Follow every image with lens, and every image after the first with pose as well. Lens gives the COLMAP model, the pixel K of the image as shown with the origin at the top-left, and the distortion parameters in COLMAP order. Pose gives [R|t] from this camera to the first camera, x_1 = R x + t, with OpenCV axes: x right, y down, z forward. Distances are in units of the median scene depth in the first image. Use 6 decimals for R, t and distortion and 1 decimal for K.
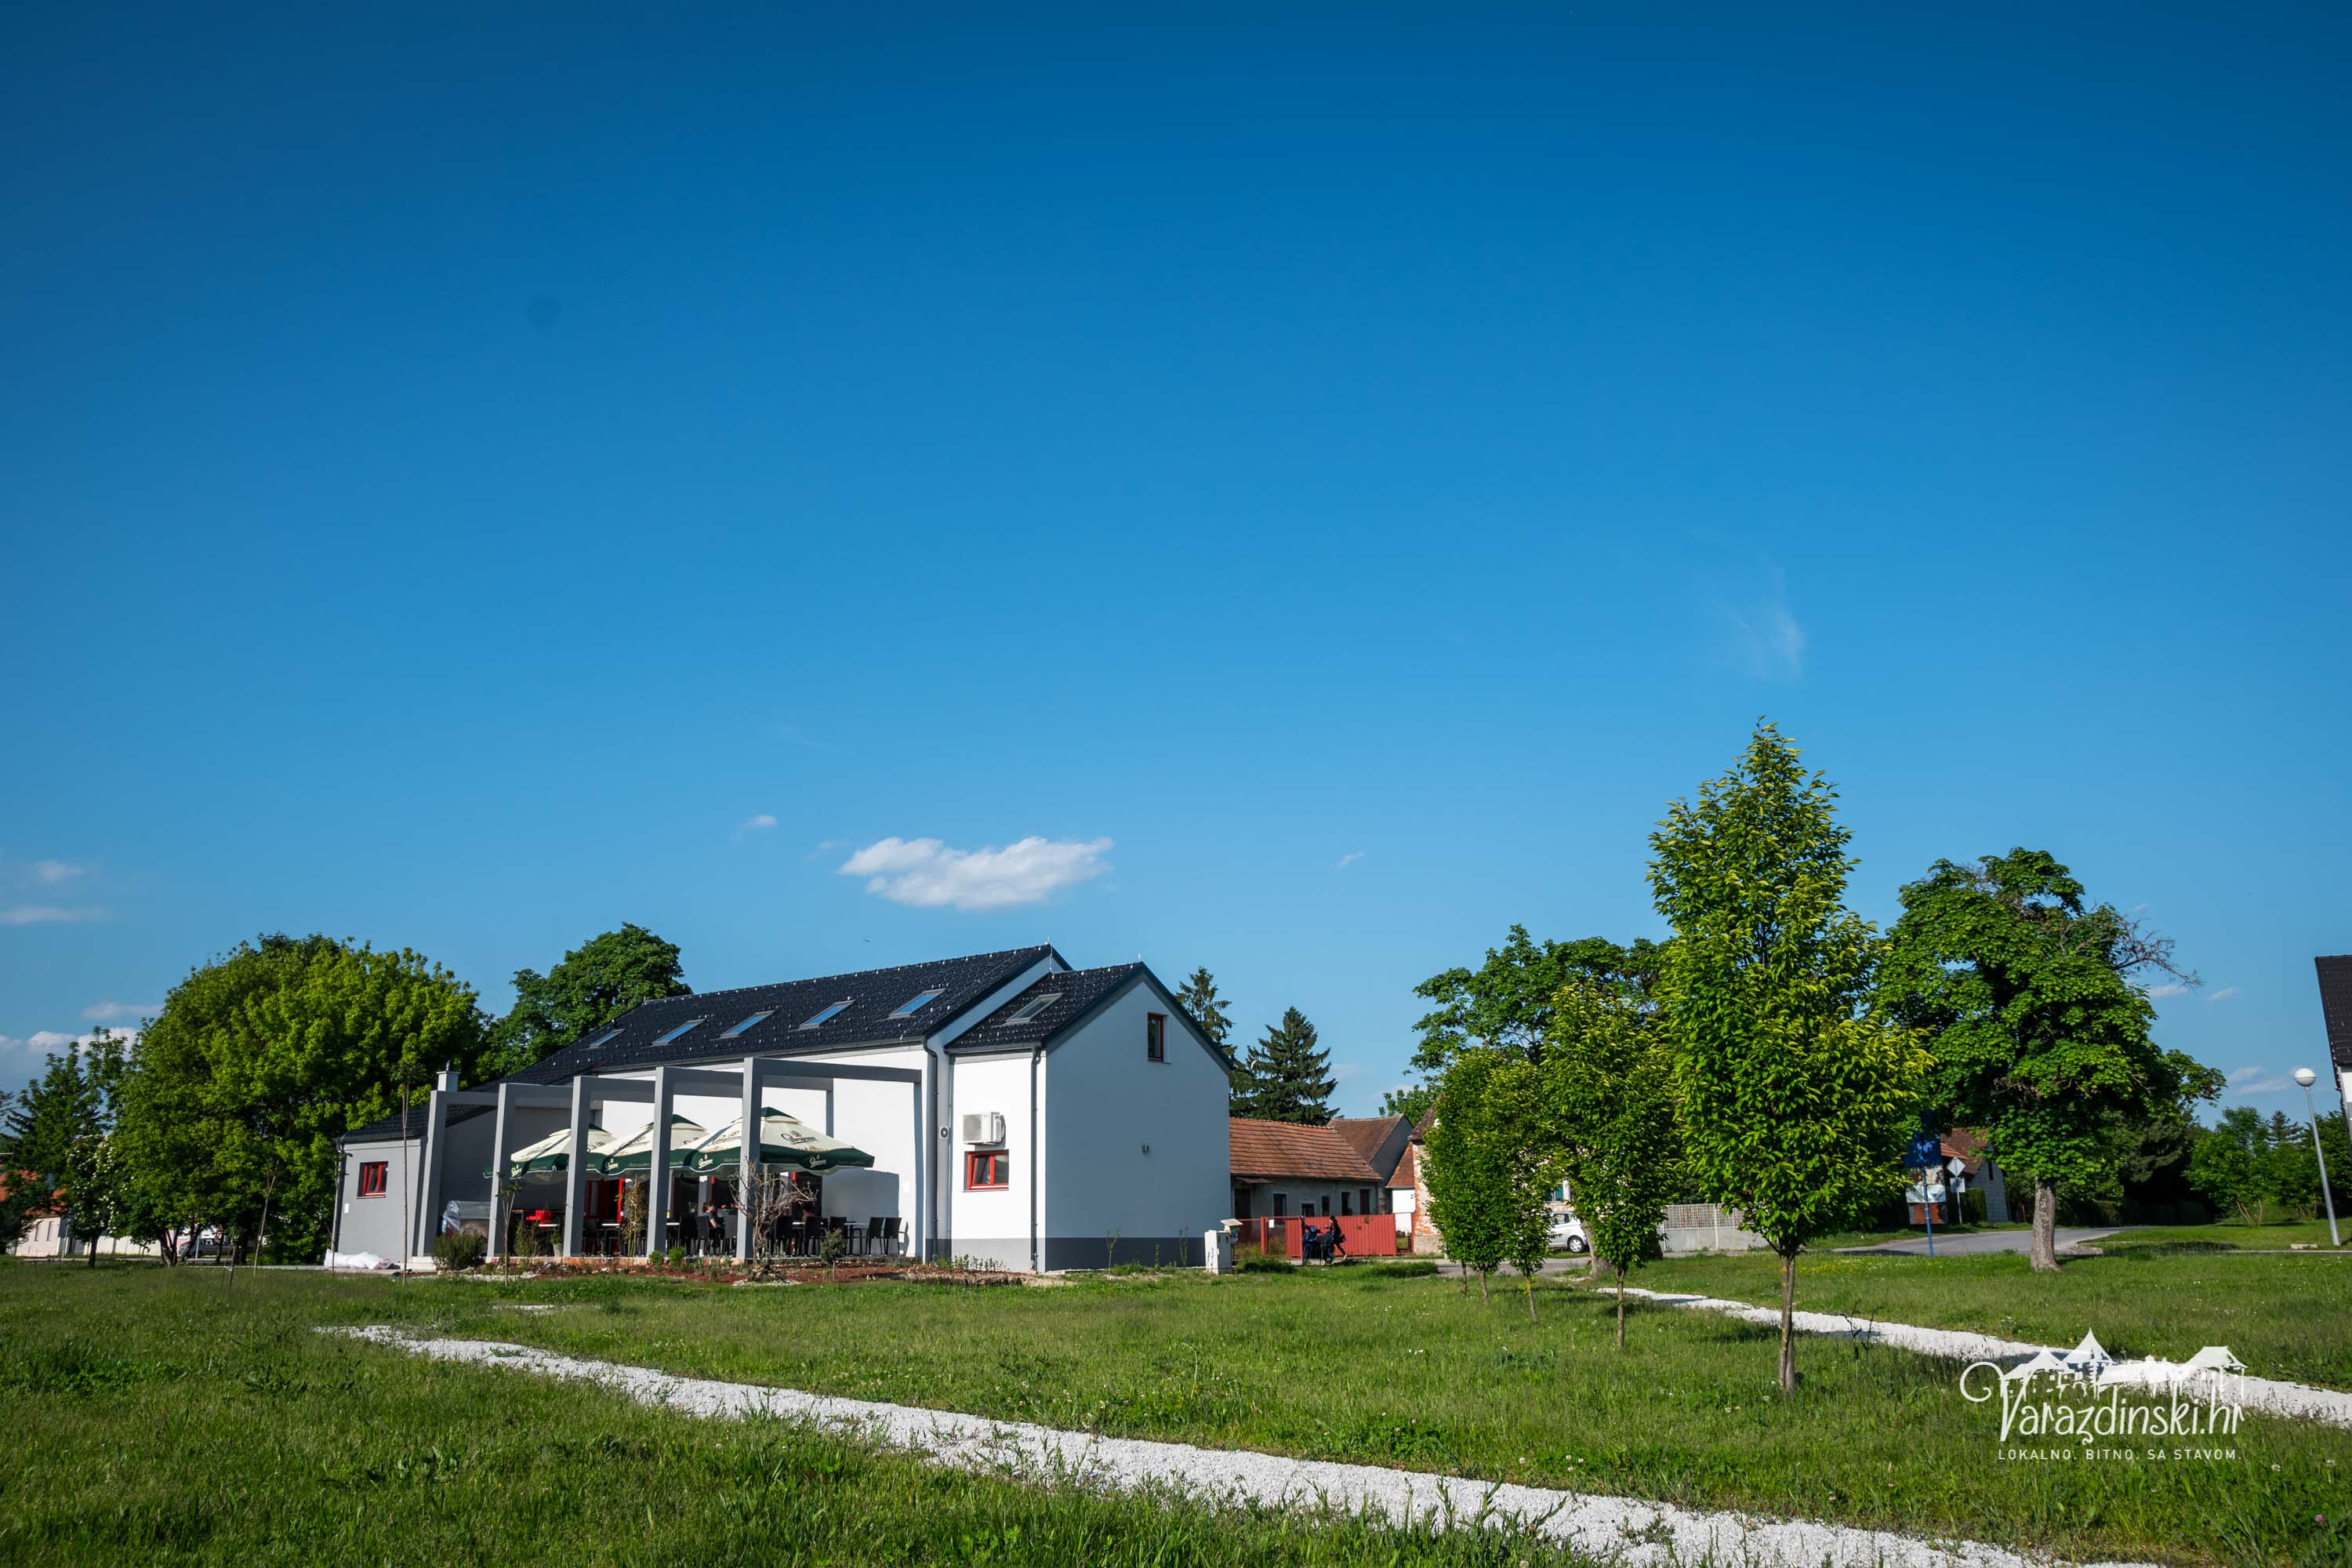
lens RADIAL K [[1810.7, 0, 1176.0], [0, 1810.7, 784.0], [0, 0, 1]] dist [-0.118065, 0.142436]
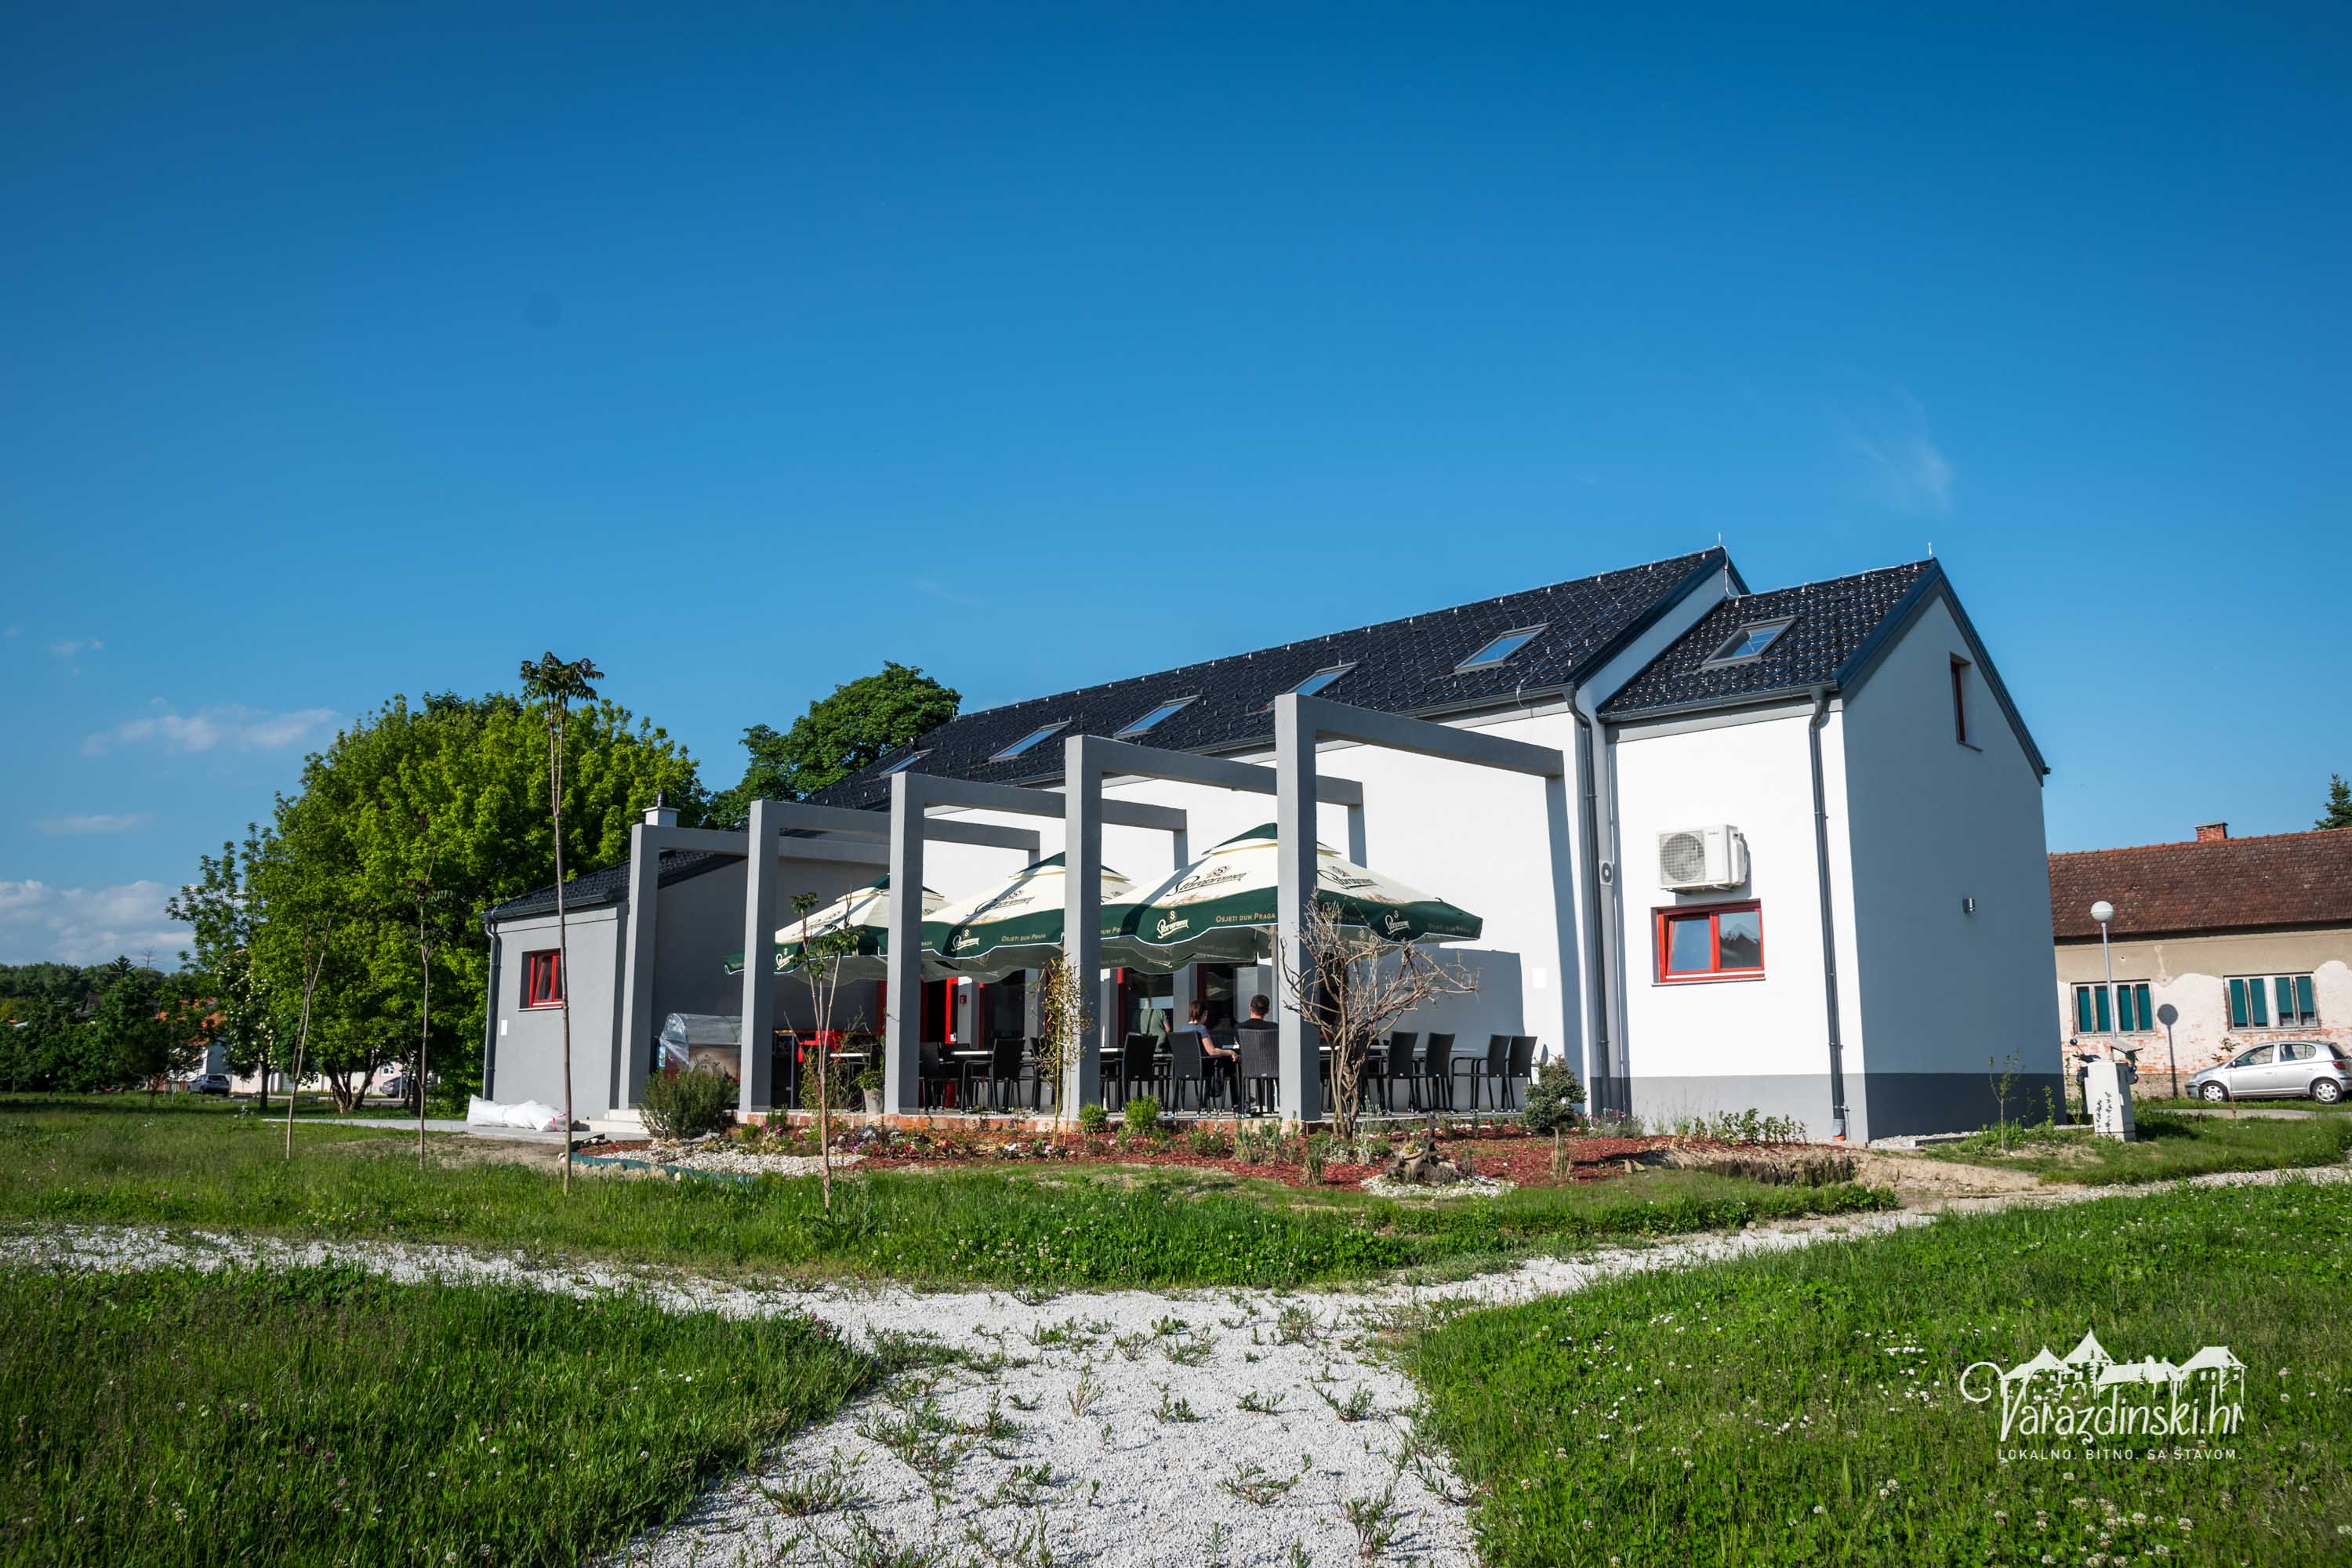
lens RADIAL K [[1810.7, 0, 1176.0], [0, 1810.7, 784.0], [0, 0, 1]] dist [-0.118065, 0.142436]
pose [[0.994126, -0.010087, -0.107756, -0.180198], [0.019175, 0.996312, 0.083640, 0.113460], [0.106515, -0.085215, 0.990653, 0.442296]]
